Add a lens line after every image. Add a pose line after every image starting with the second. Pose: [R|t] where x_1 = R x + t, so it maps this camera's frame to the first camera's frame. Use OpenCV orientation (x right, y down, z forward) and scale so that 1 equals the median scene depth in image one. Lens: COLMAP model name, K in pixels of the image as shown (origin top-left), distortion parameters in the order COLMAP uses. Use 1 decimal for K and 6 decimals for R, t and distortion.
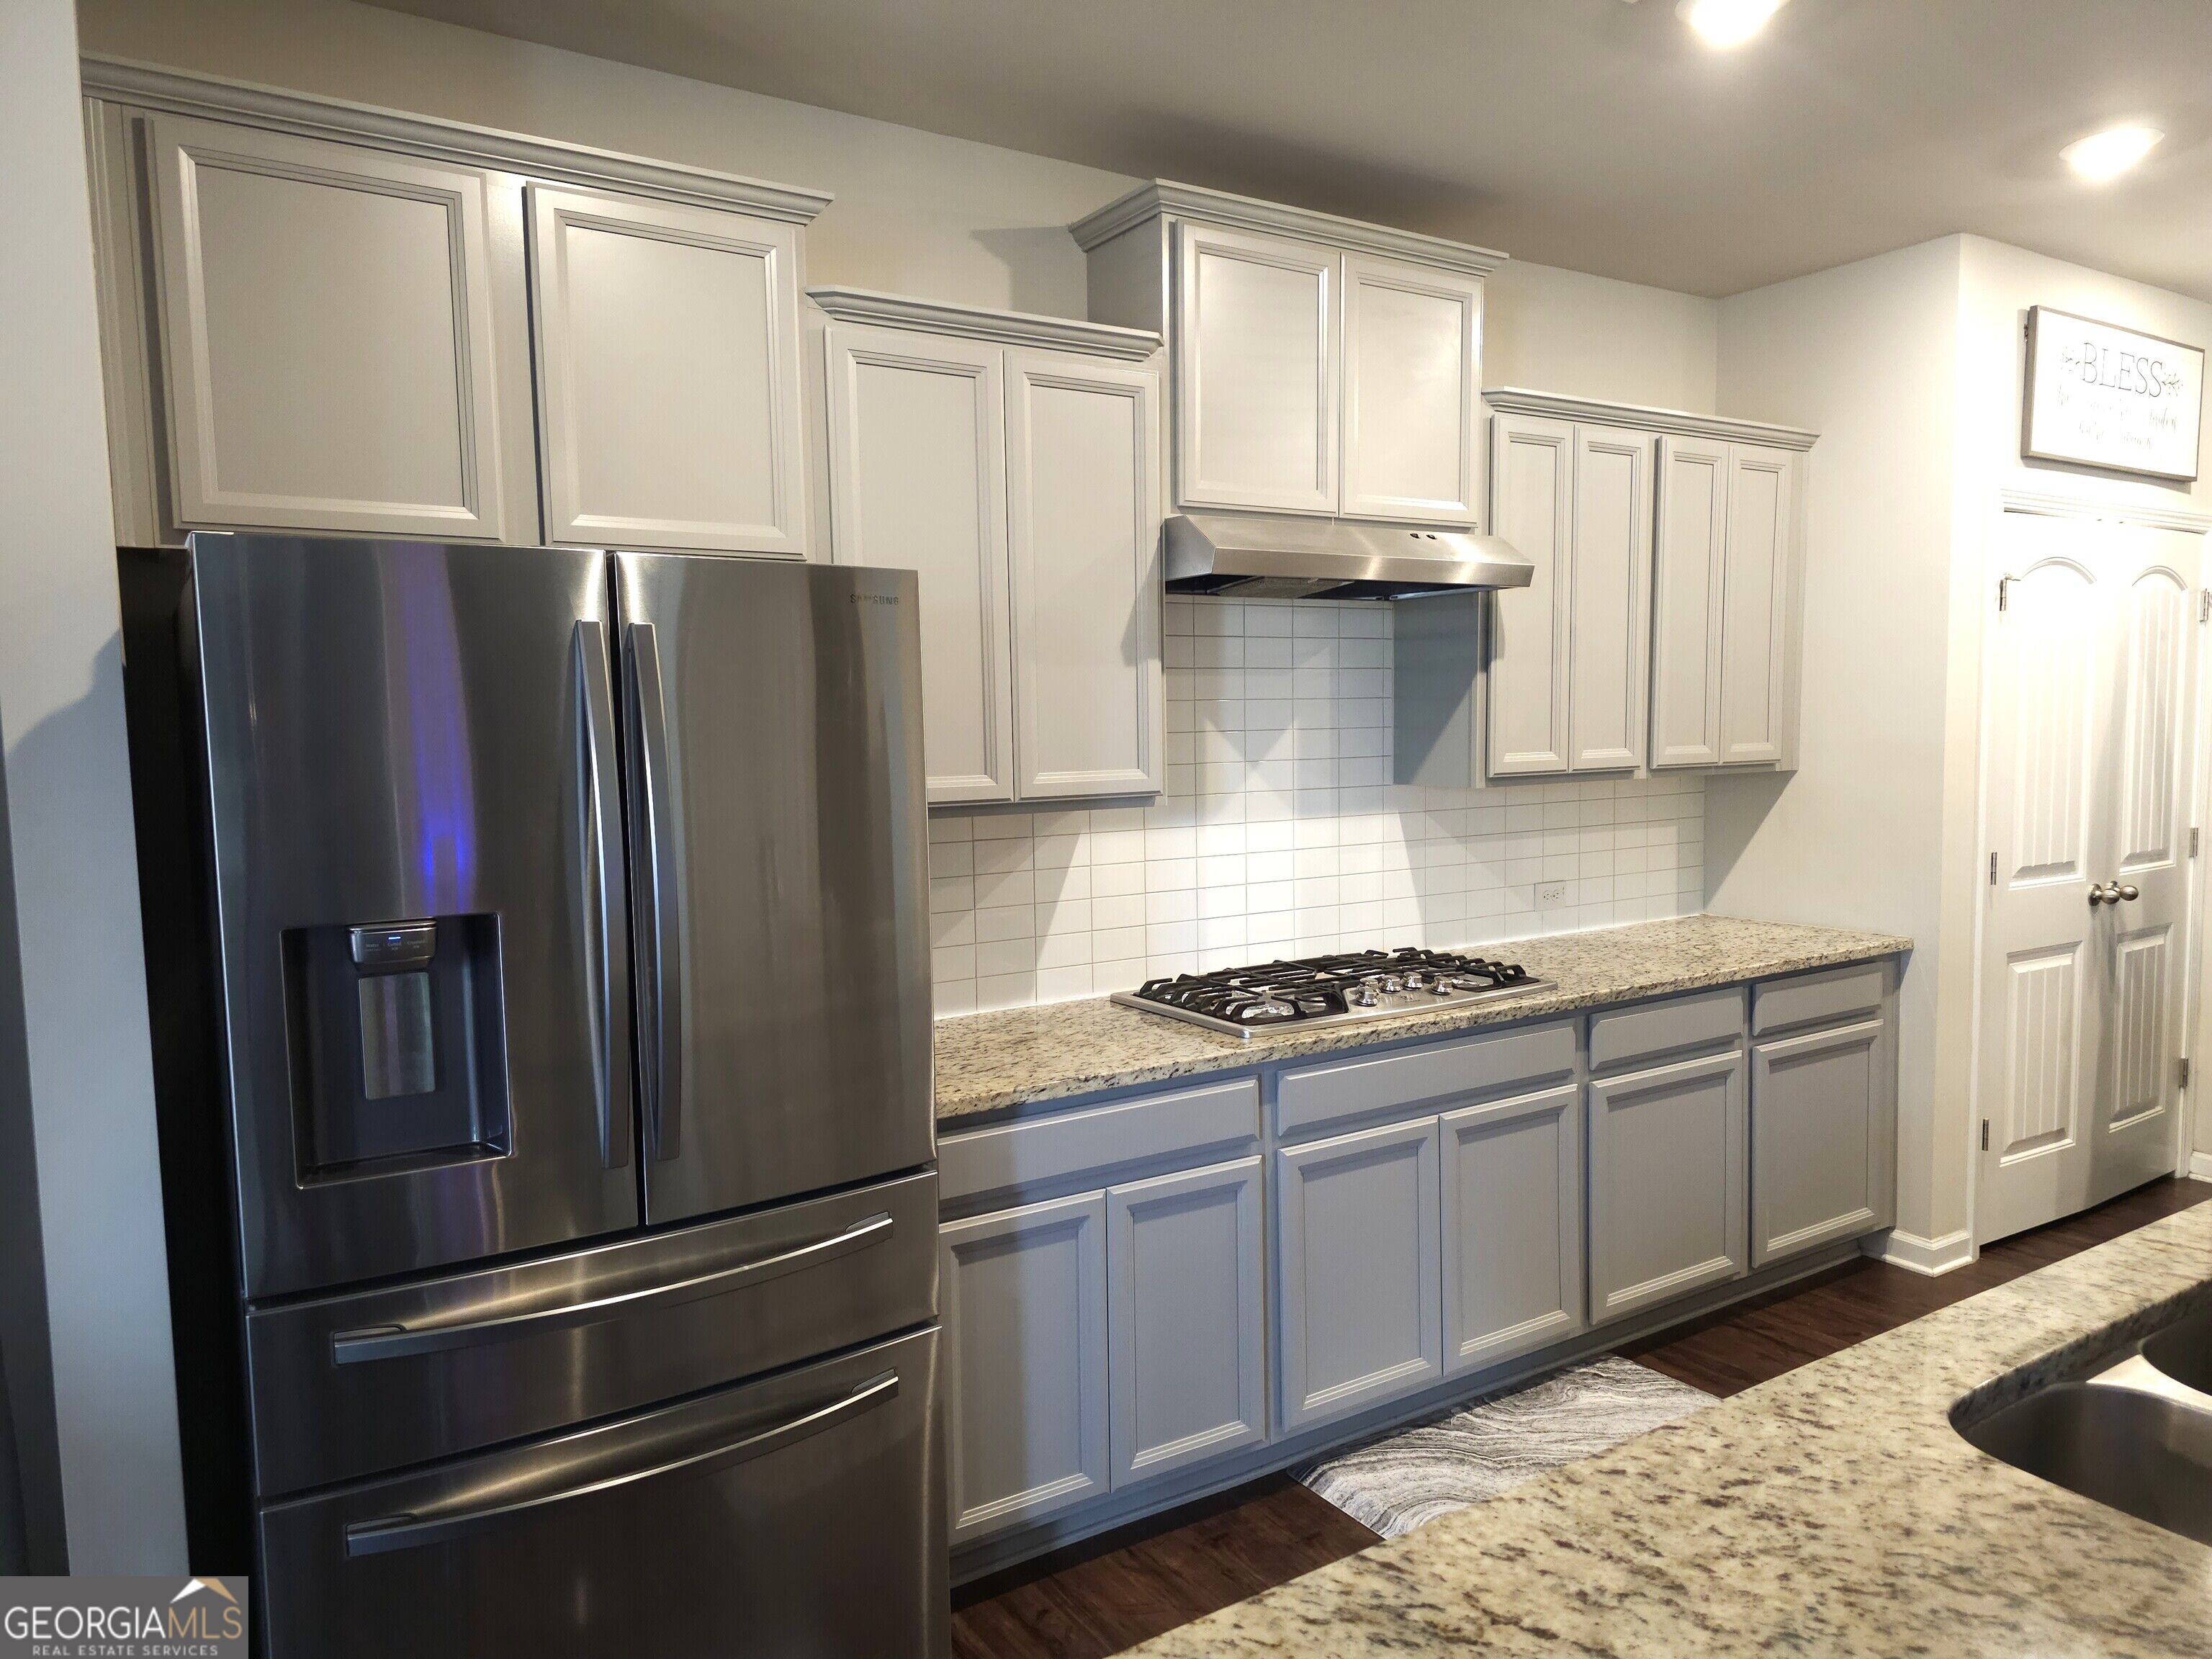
lens RADIAL K [[1473.9, 0, 1127.6], [0, 1473.9, 840.0], [0, 0, 1]] dist [0.061360, -0.053050]
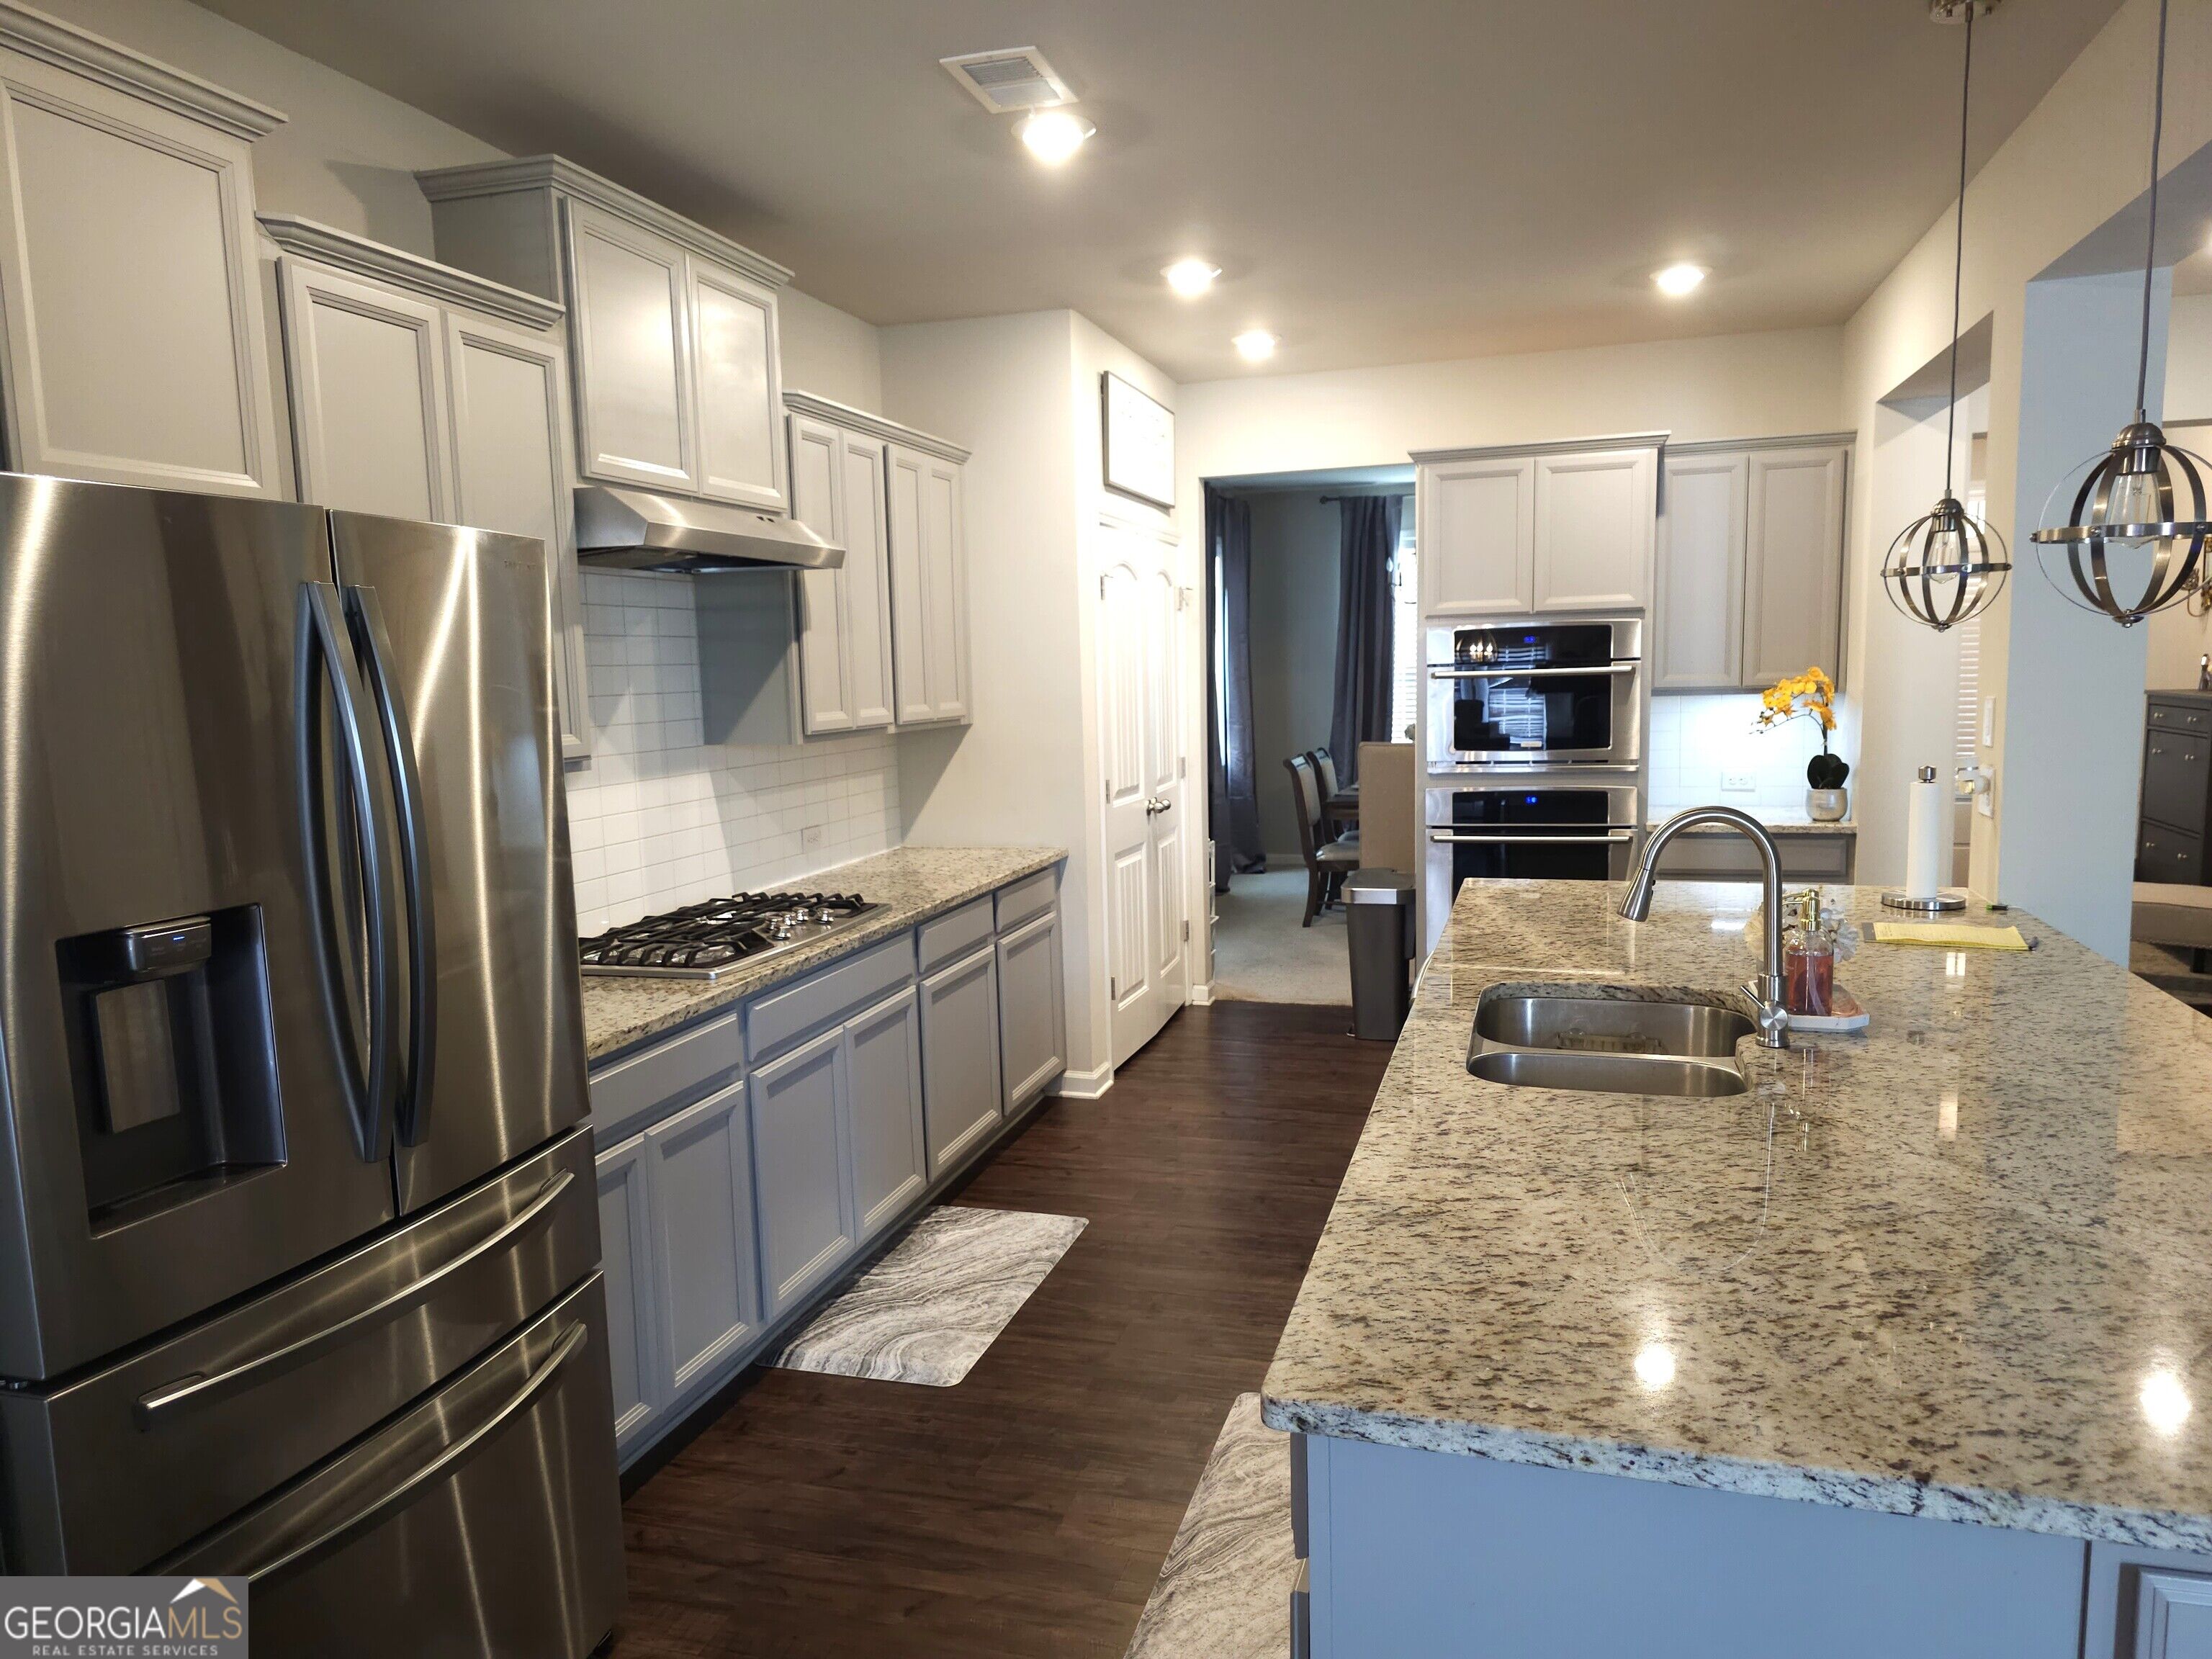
lens RADIAL K [[1473.9, 0, 1094.5], [0, 1473.9, 837.2], [0, 0, 1]] dist [0.061360, -0.053050]
pose [[0.768066, -0.080761, 0.635257, -0.345365], [0.068892, 0.996679, 0.043415, 0.002361], [-0.636654, 0.010418, 0.771079, -0.018169]]
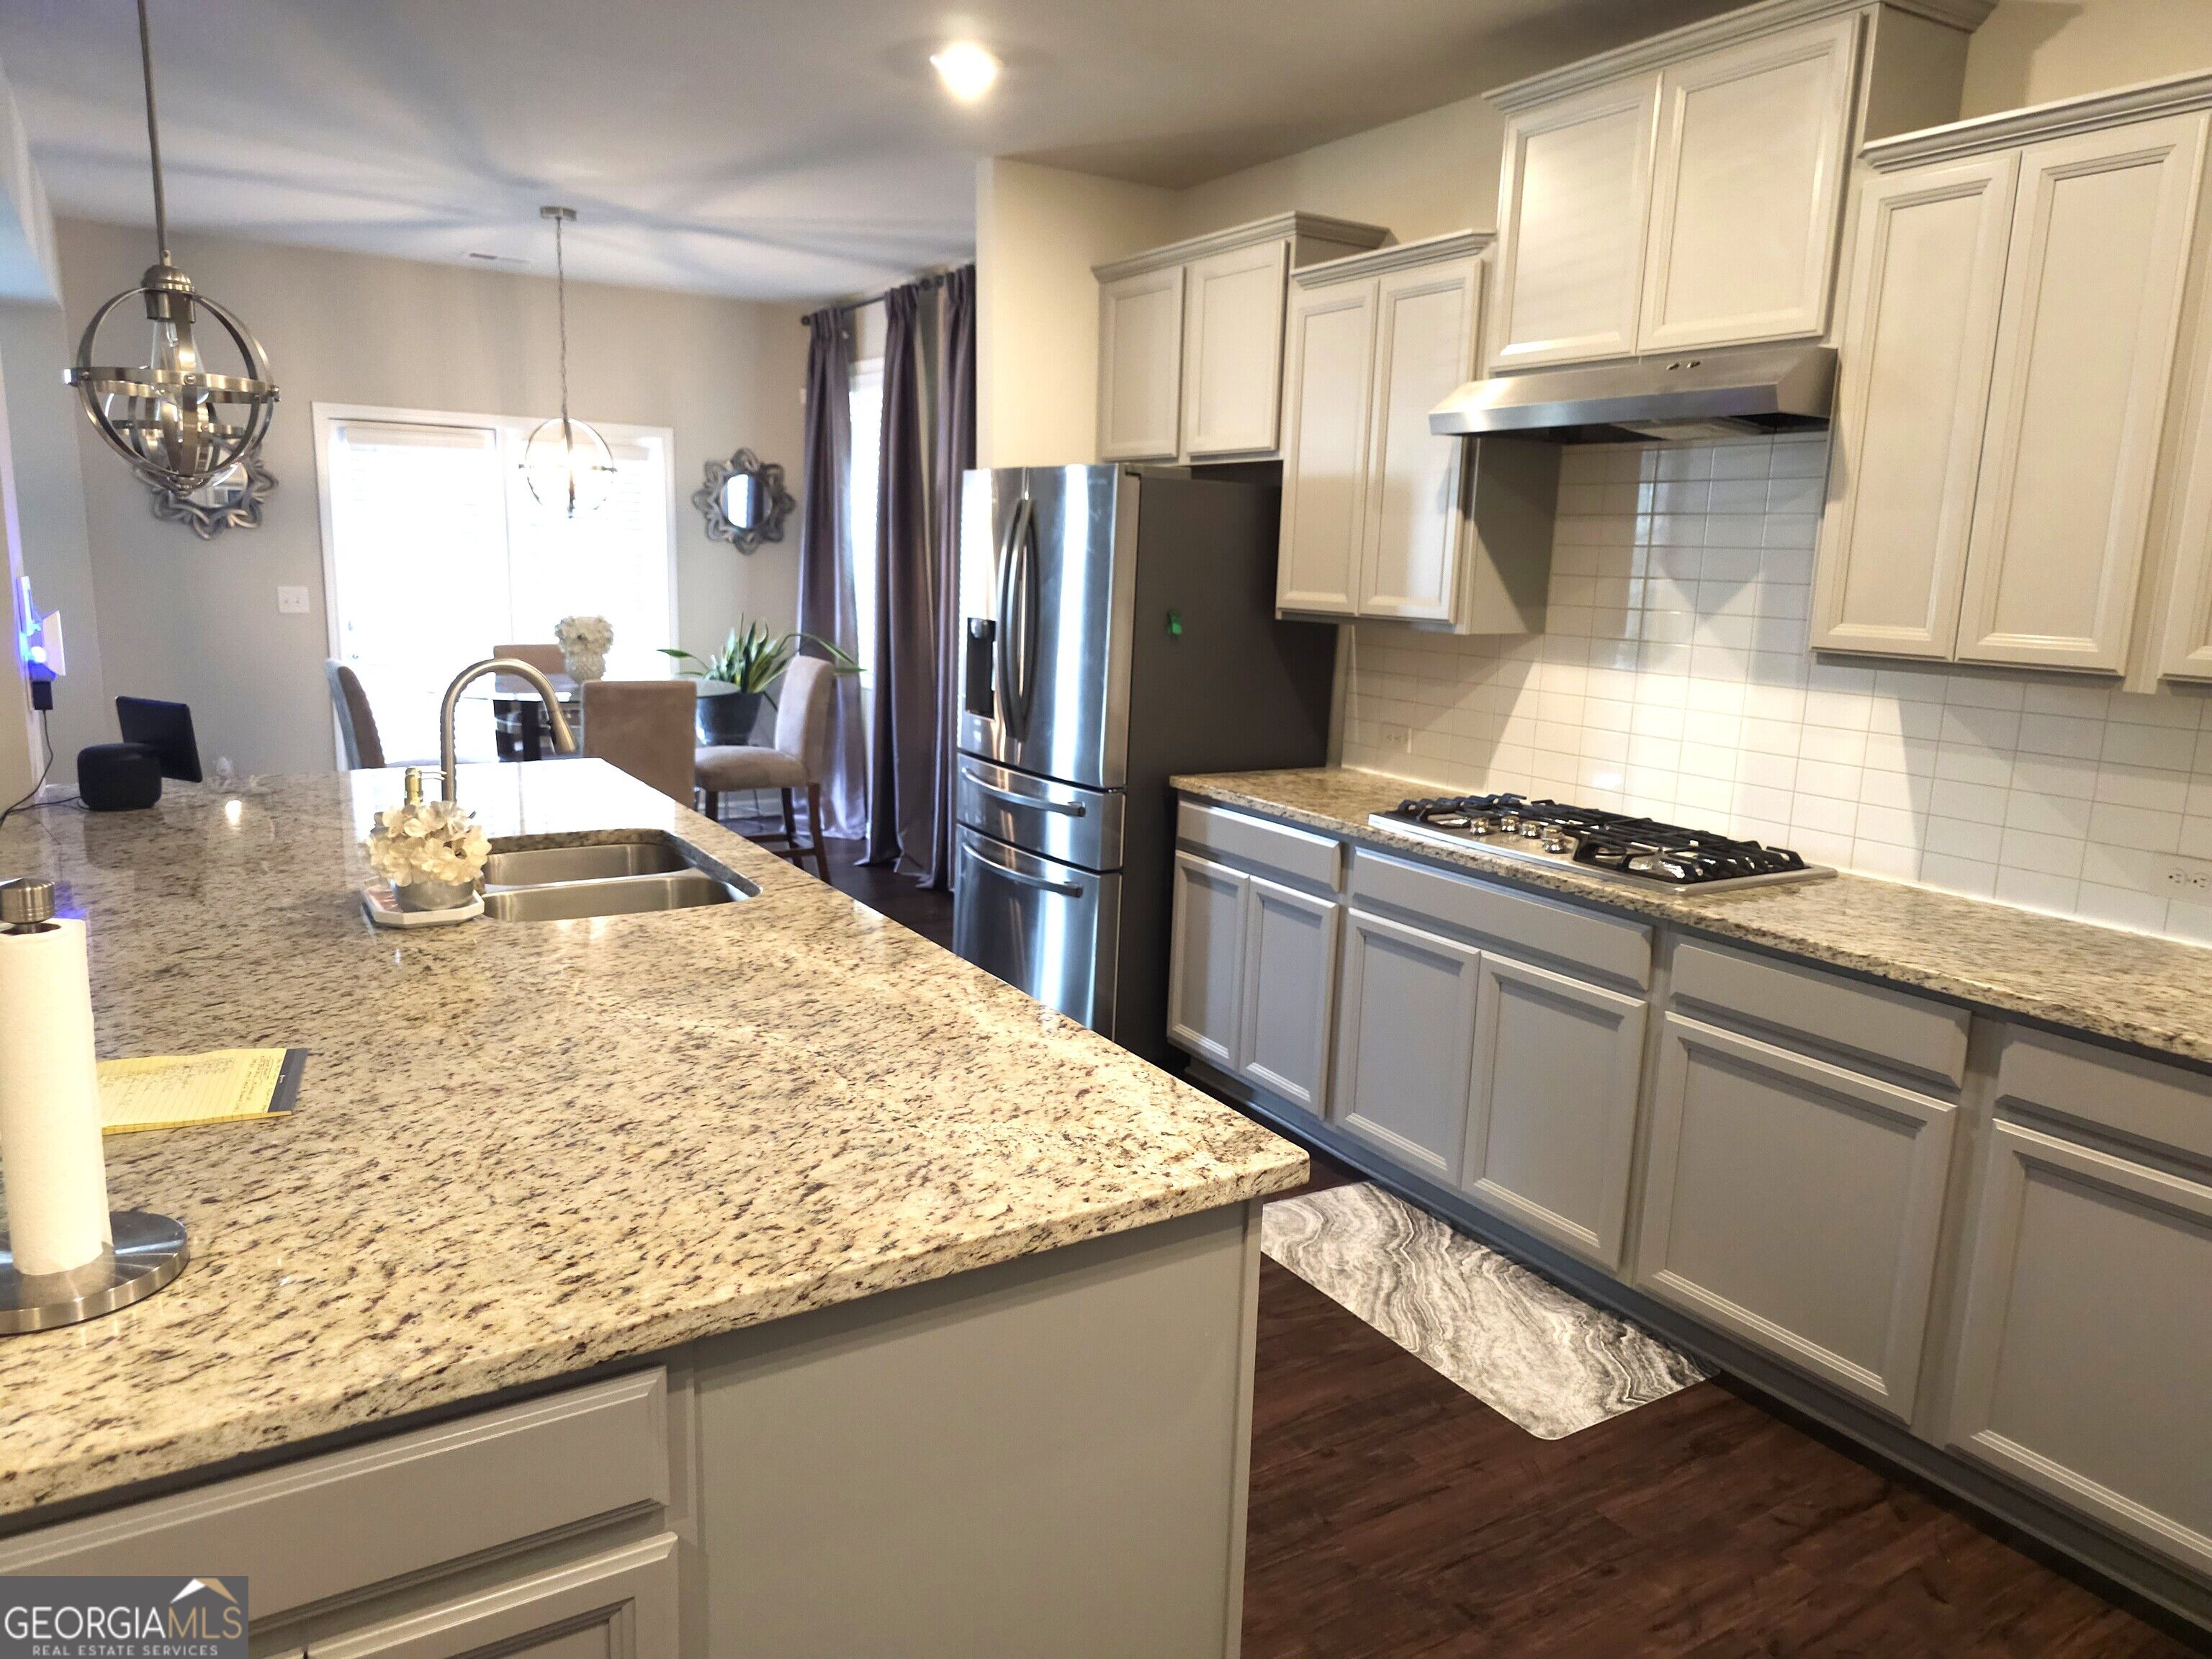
lens RADIAL K [[1473.9, 0, 1100.6], [0, 1473.9, 827.6], [0, 0, 1]] dist [0.061360, -0.053050]
pose [[-0.018416, 0.200458, -0.979529, 1.165549], [-0.118125, 0.972398, 0.201219, -0.073207], [0.992828, 0.119413, 0.005771, 0.684724]]
